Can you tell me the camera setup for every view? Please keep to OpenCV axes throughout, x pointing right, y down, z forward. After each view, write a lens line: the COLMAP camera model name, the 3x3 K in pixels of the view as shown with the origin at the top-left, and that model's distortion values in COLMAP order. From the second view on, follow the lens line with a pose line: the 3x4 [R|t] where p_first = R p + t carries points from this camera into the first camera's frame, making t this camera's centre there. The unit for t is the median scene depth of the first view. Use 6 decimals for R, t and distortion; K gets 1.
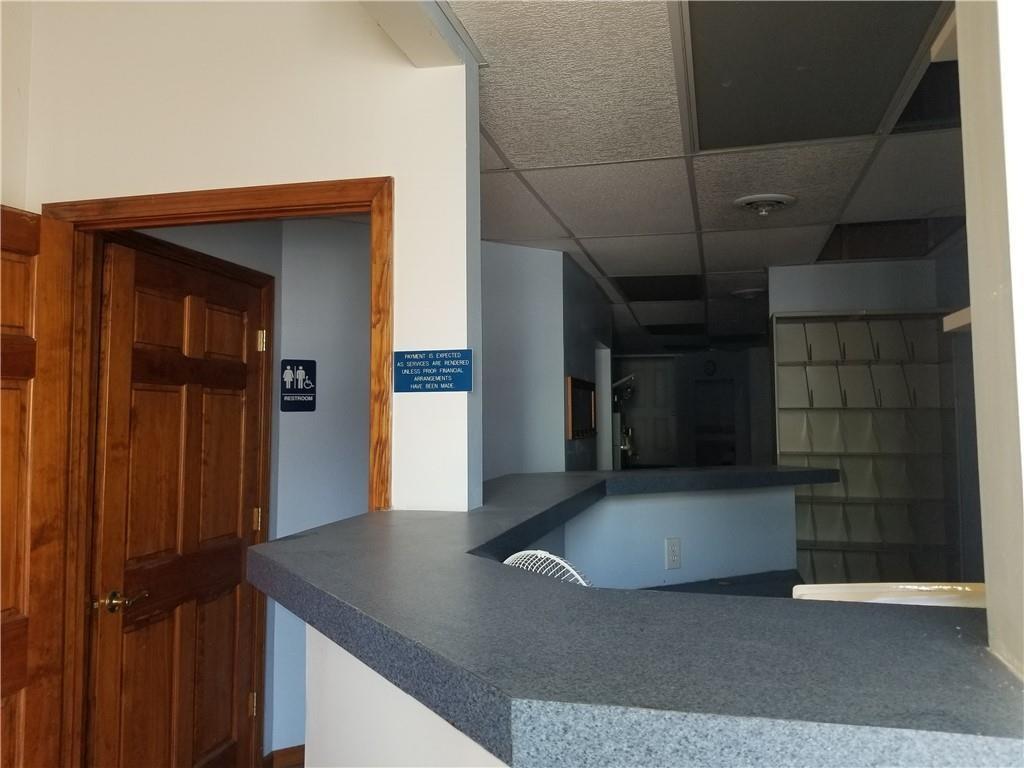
lens RADIAL K [[786.7, 0, 512.8], [0, 786.7, 383.0], [0, 0, 1]] dist [-0.002675, -0.011071]
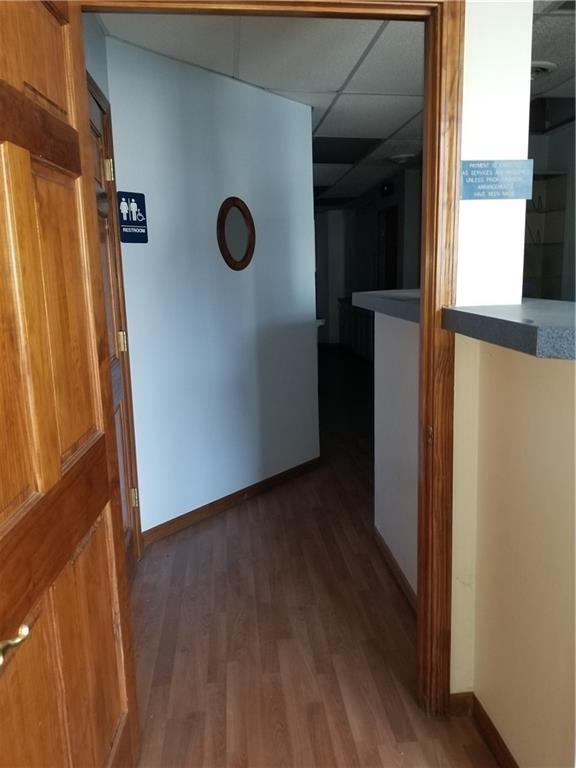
lens RADIAL K [[590.0, 0, 290.7], [0, 590.0, 383.2], [0, 0, 1]] dist [-0.002675, -0.011071]
pose [[0.930638, -0.087591, 0.355305, -0.381150], [0.004537, 0.973618, 0.228137, 0.040294], [-0.365914, -0.210701, 0.906483, 0.162695]]
